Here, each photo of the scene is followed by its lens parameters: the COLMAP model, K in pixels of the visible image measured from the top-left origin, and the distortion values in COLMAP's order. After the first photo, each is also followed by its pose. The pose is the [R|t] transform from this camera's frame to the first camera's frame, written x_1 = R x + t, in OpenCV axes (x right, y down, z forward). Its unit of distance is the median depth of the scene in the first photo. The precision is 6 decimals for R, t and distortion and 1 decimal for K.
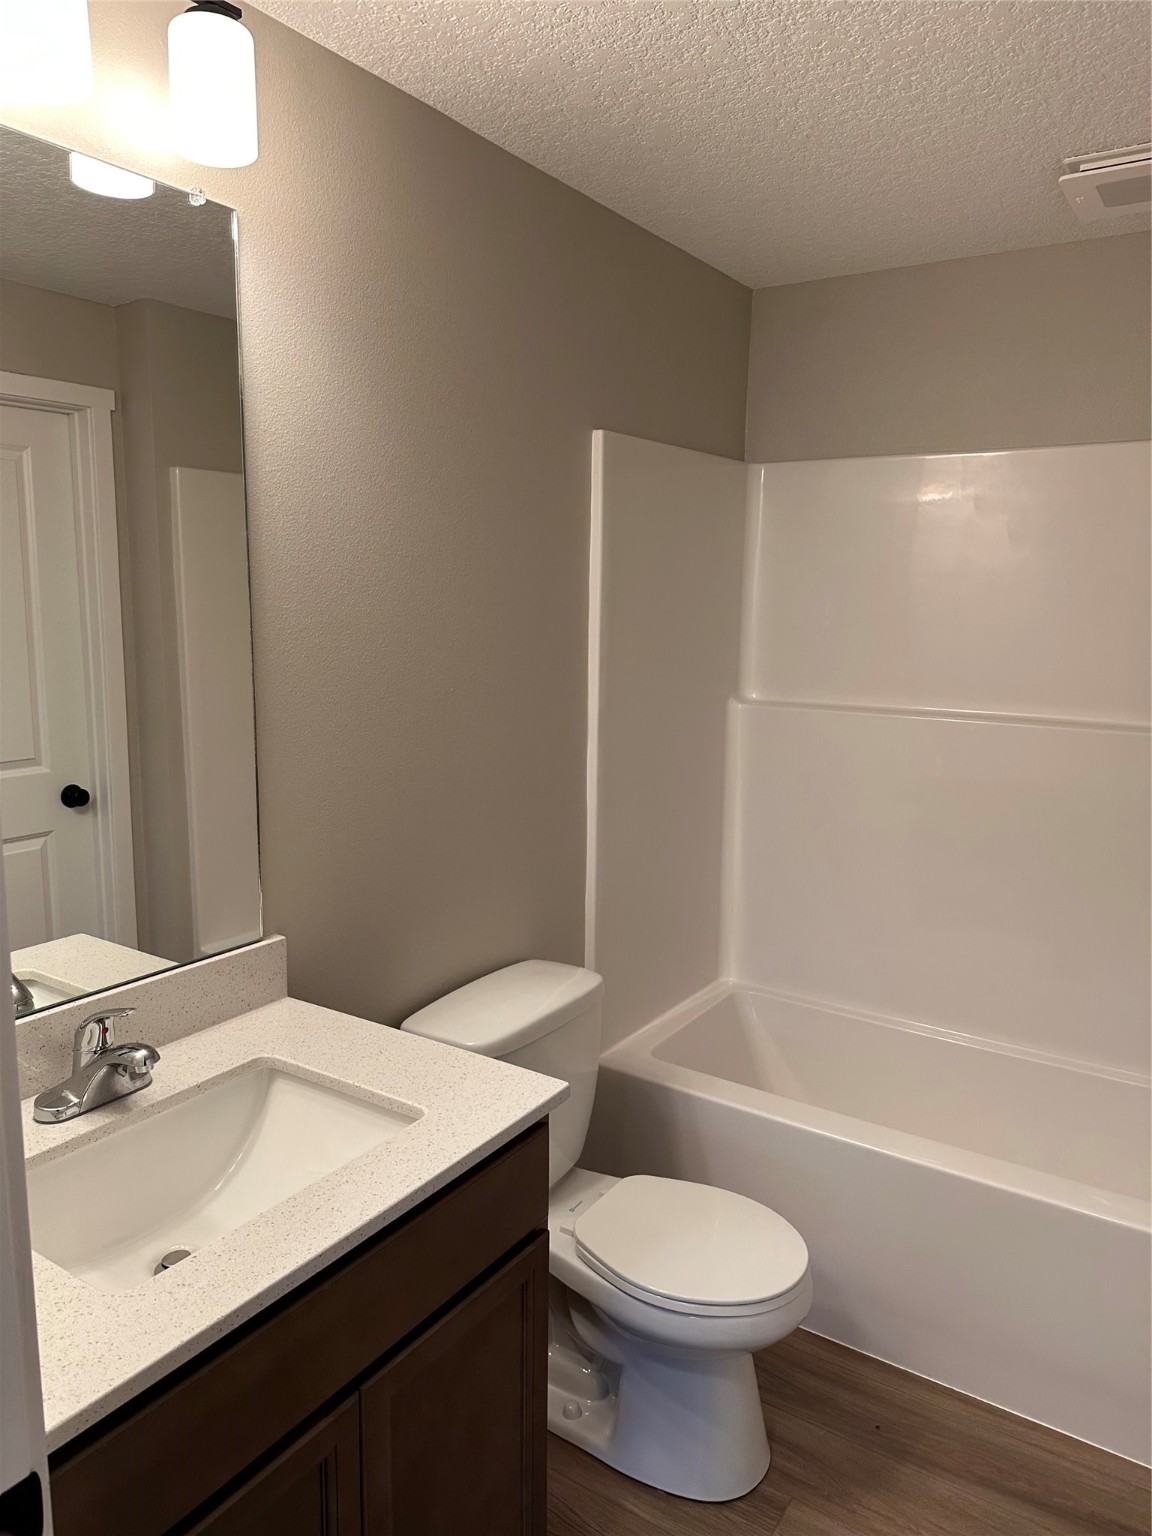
lens RADIAL K [[1077.6, 0, 575.8], [0, 1077.6, 759.0], [0, 0, 1]] dist [0.029323, -0.033357]
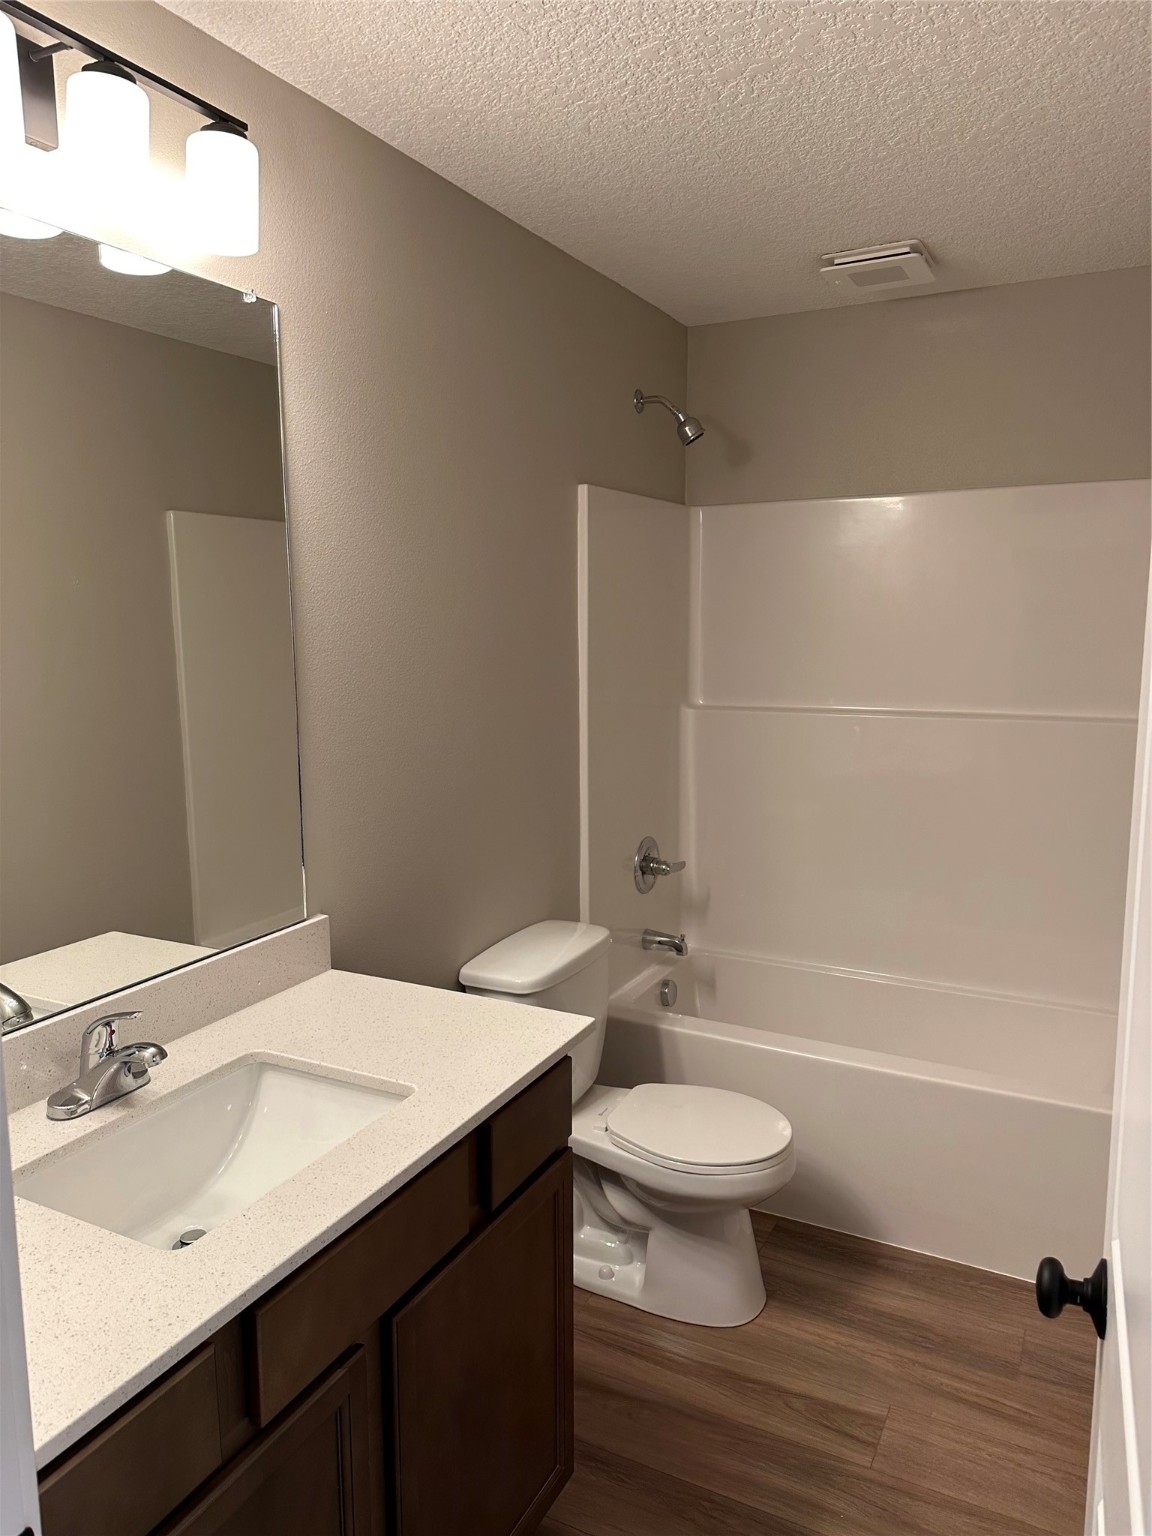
lens RADIAL K [[1077.6, 0, 571.0], [0, 1077.6, 765.3], [0, 0, 1]] dist [0.029323, -0.033357]
pose [[0.993978, -0.034658, 0.103952, -0.083387], [0.037000, 0.999101, -0.020689, 0.023992], [-0.103142, 0.024411, 0.994367, -0.130608]]
